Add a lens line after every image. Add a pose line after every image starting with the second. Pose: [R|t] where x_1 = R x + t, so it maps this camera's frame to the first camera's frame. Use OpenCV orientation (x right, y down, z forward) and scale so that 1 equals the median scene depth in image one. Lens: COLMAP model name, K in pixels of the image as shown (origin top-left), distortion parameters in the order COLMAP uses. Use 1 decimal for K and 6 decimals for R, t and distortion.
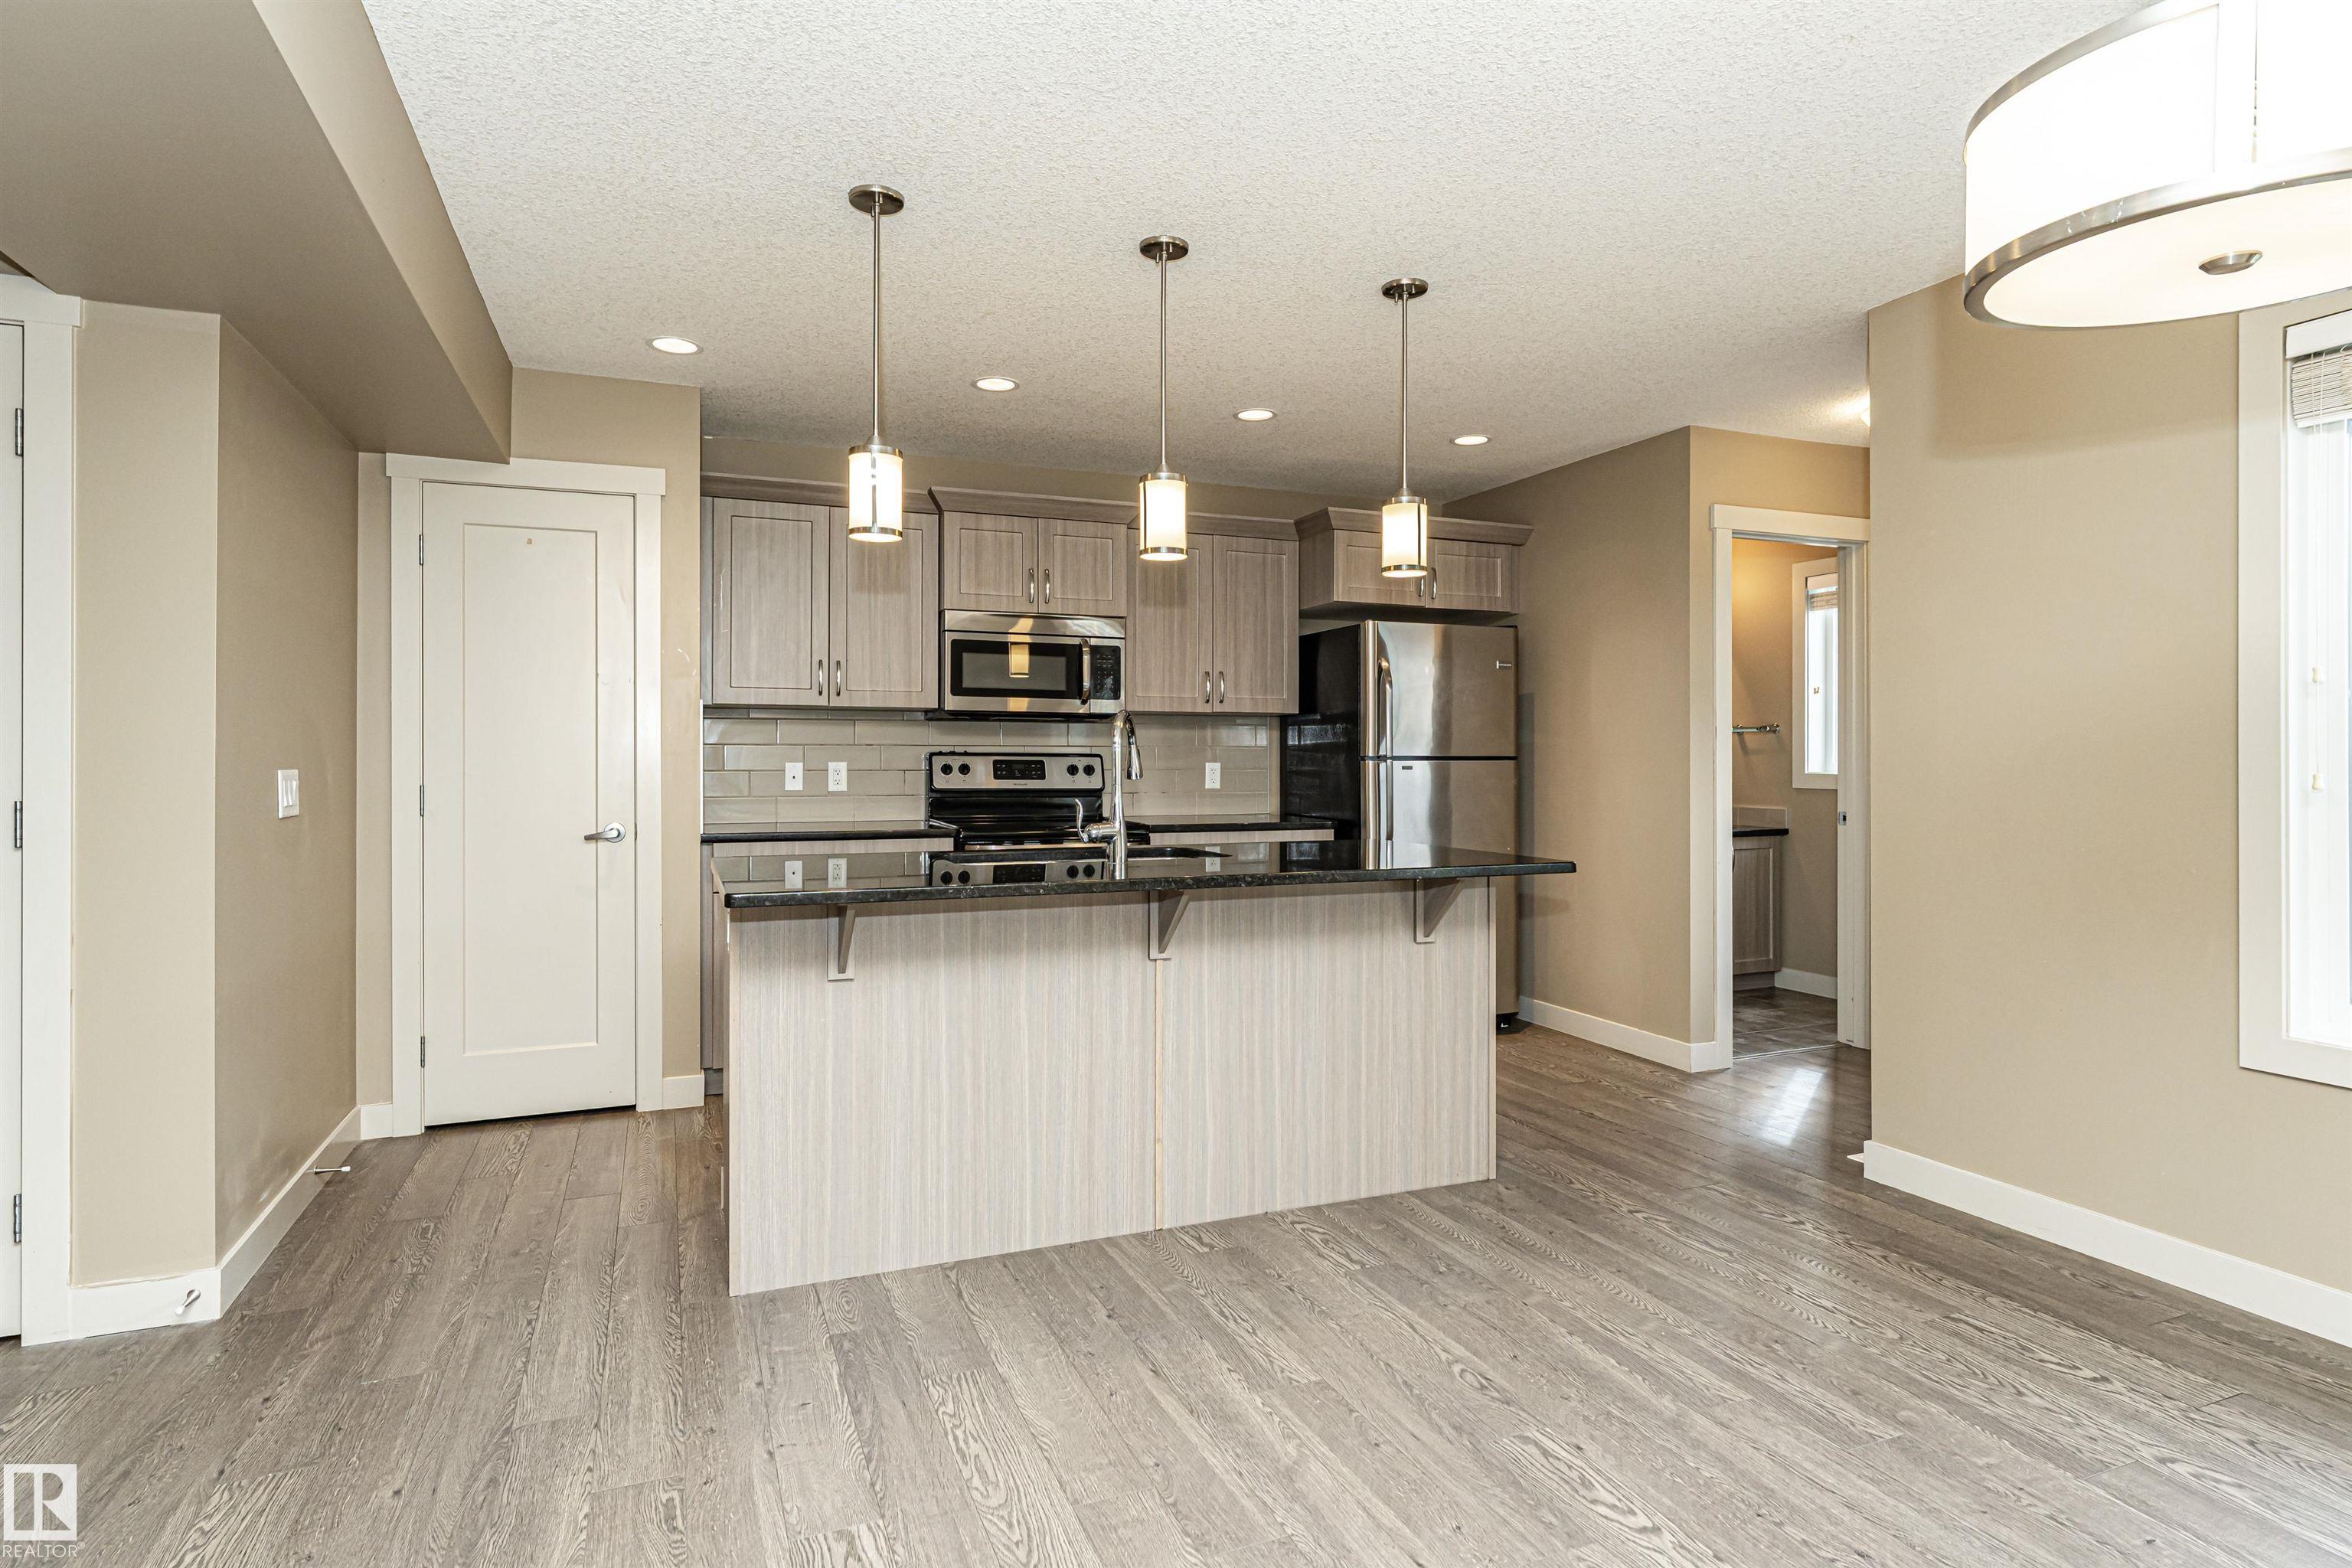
lens RADIAL K [[1286.5, 0, 1135.0], [0, 1286.5, 756.2], [0, 0, 1]] dist [0.001517, -0.000880]
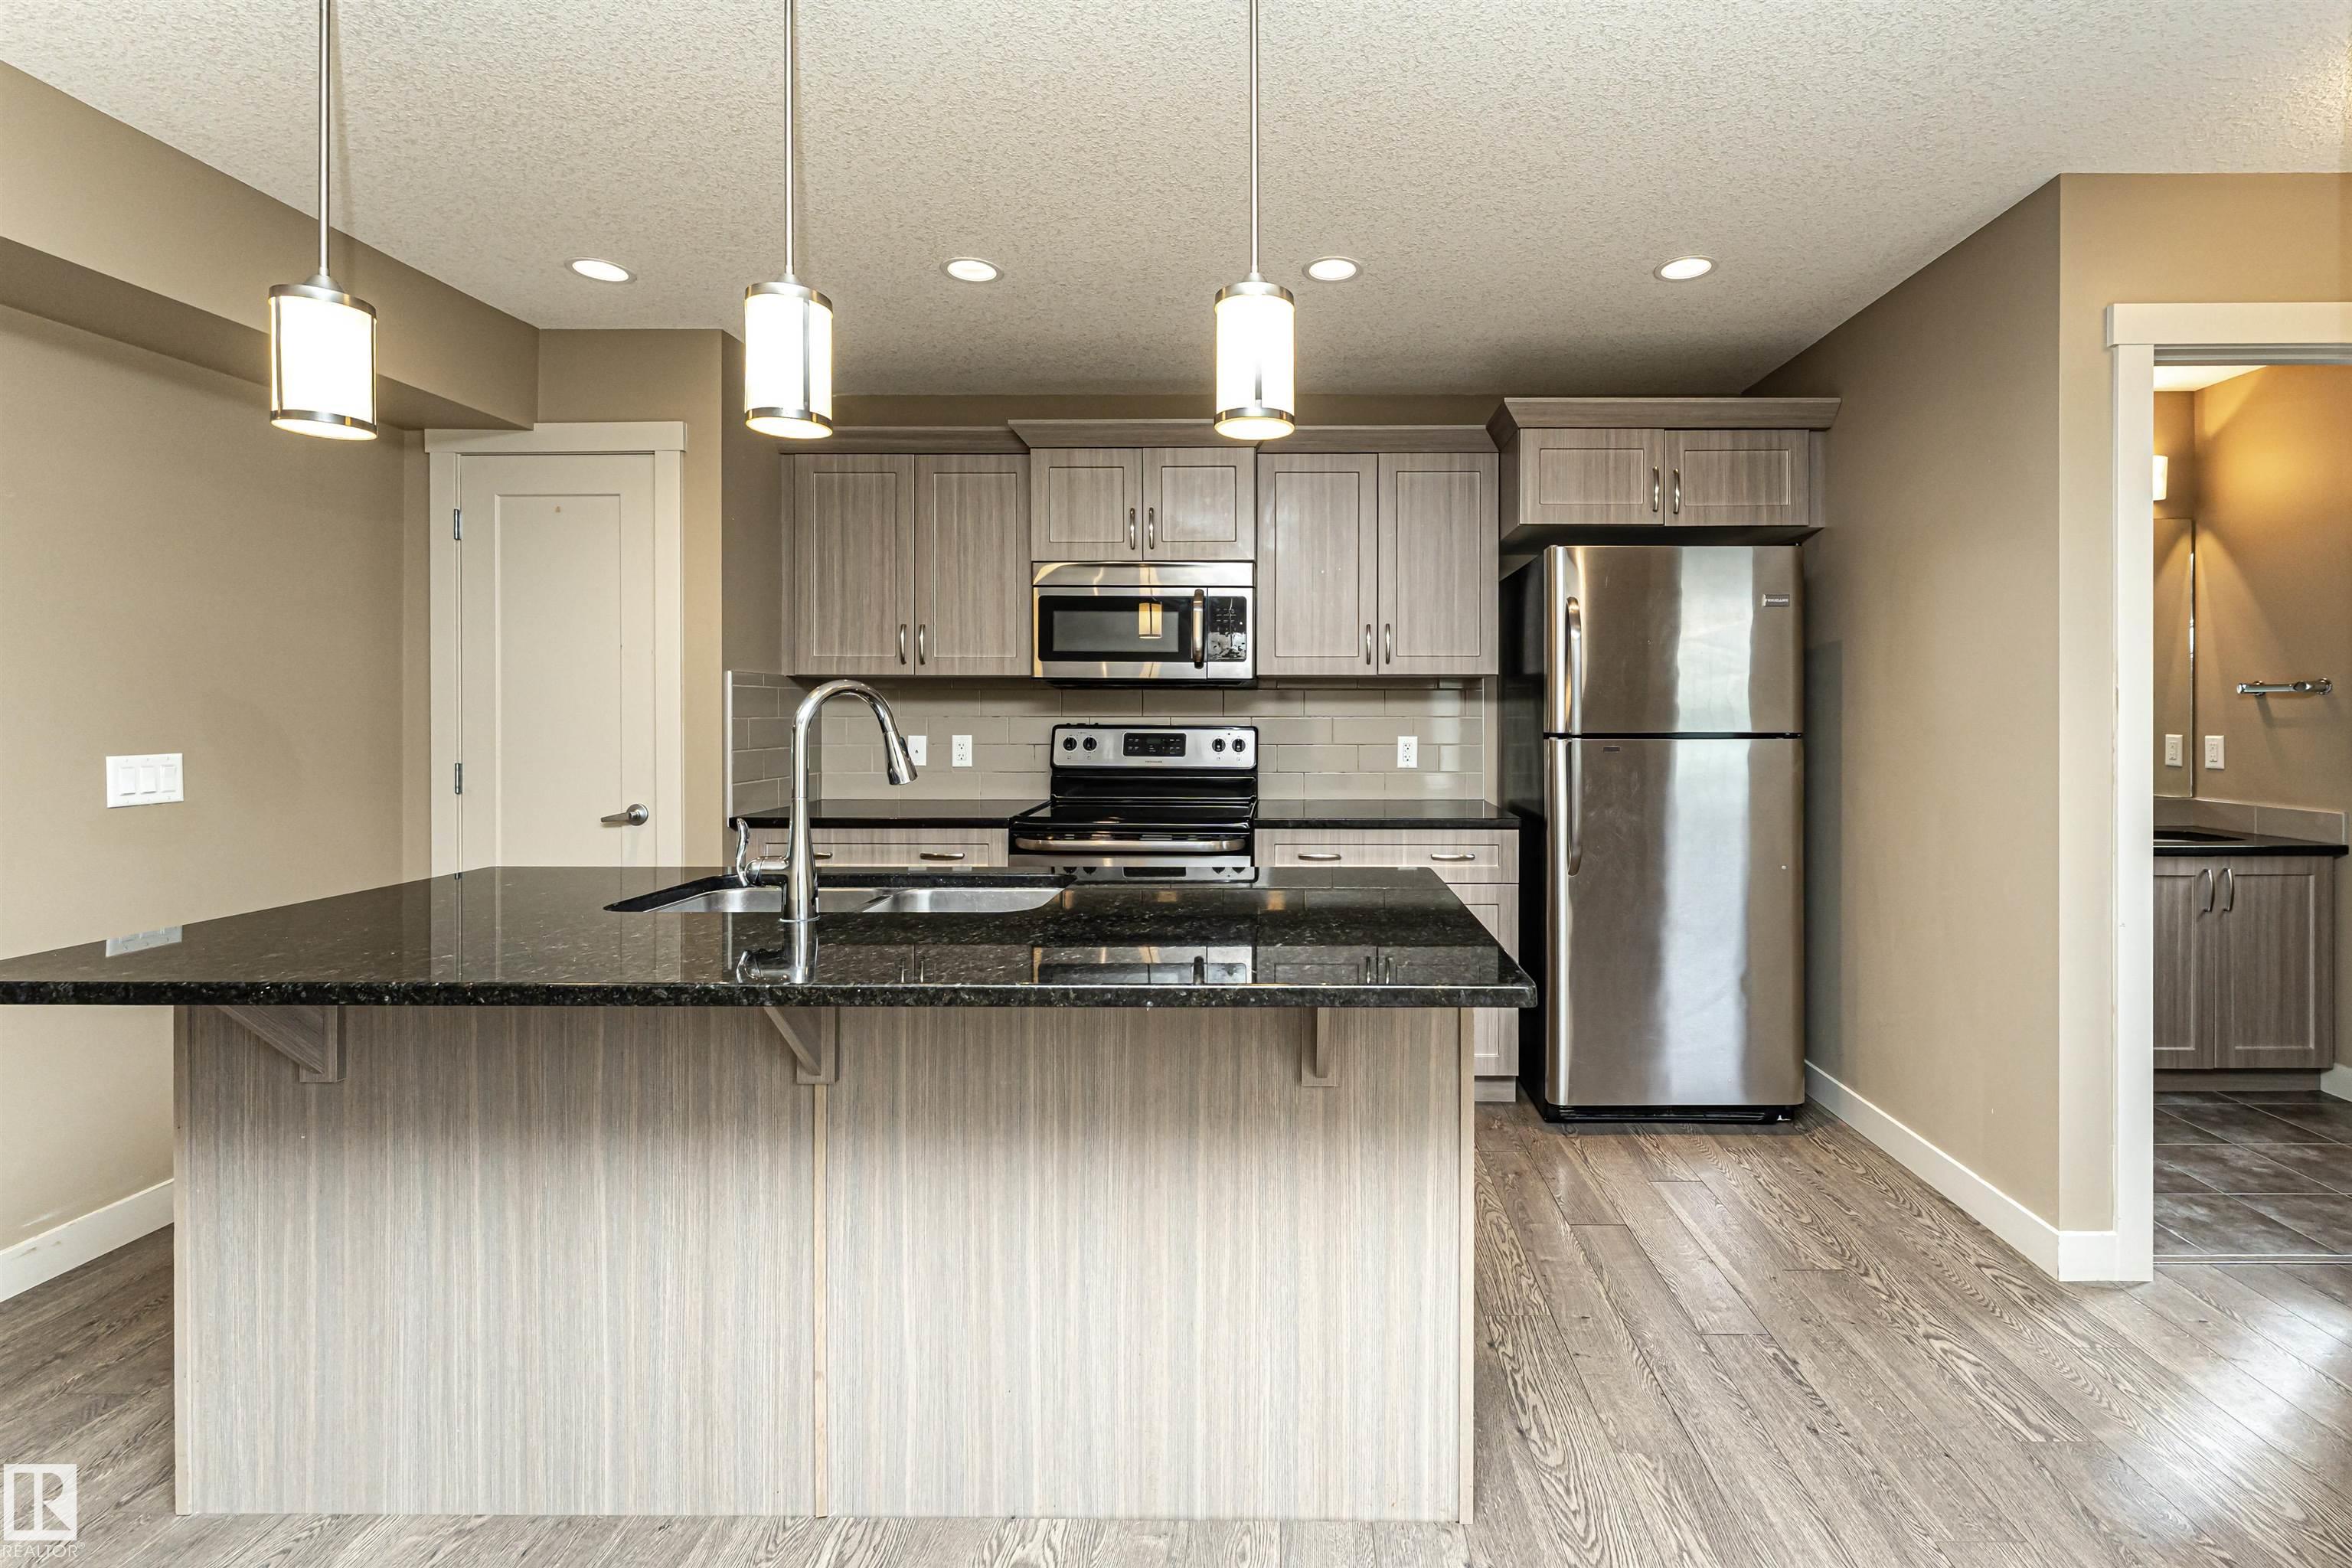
lens RADIAL K [[1073.0, 0, 1245.8], [0, 1073.0, 710.5], [0, 0, 1]] dist [0.000473, -0.000511]
pose [[0.924231, -0.001692, -0.381830, 0.384224], [0.002178, 0.999997, 0.000842, -0.020573], [0.381828, -0.001610, 0.924232, 0.566955]]
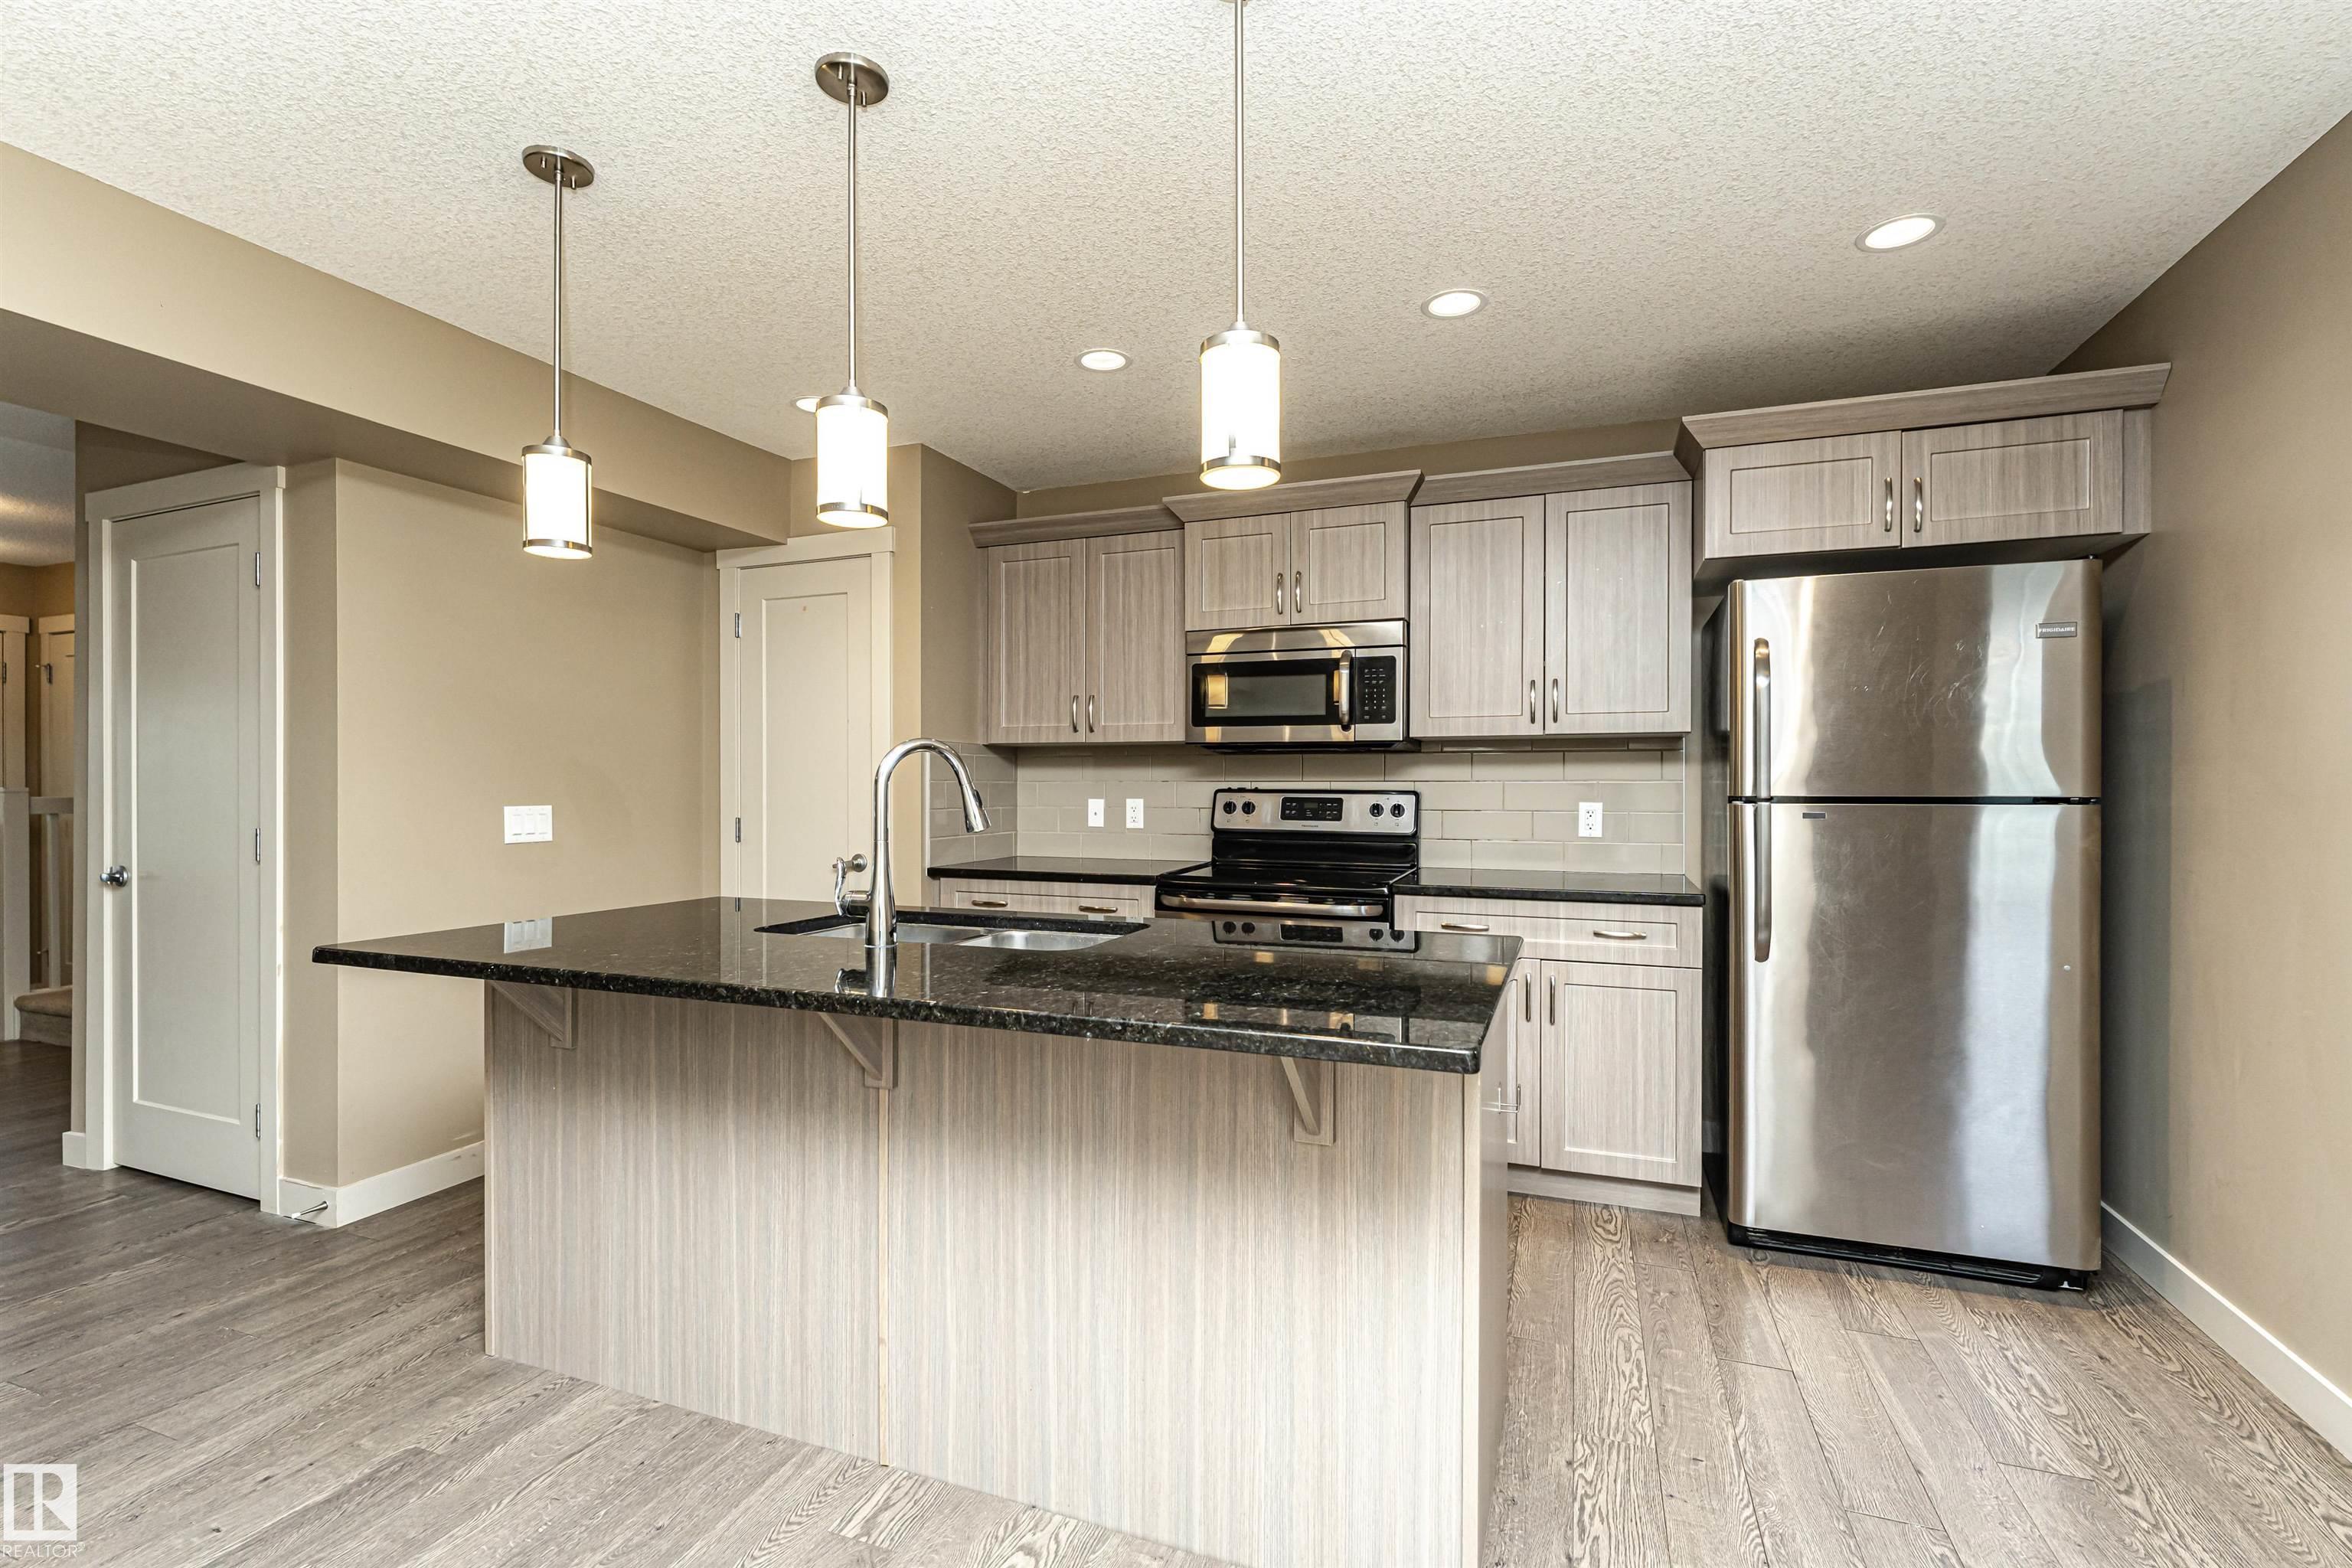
lens RADIAL K [[1062.5, 0, 1117.2], [0, 1062.5, 786.7], [0, 0, 1]] dist [-0.000785, 0.000022]
pose [[0.720918, -0.000429, -0.693020, 0.491871], [0.001740, 0.999998, 0.001191, -0.008869], [0.693018, -0.002064, 0.720917, 0.628815]]
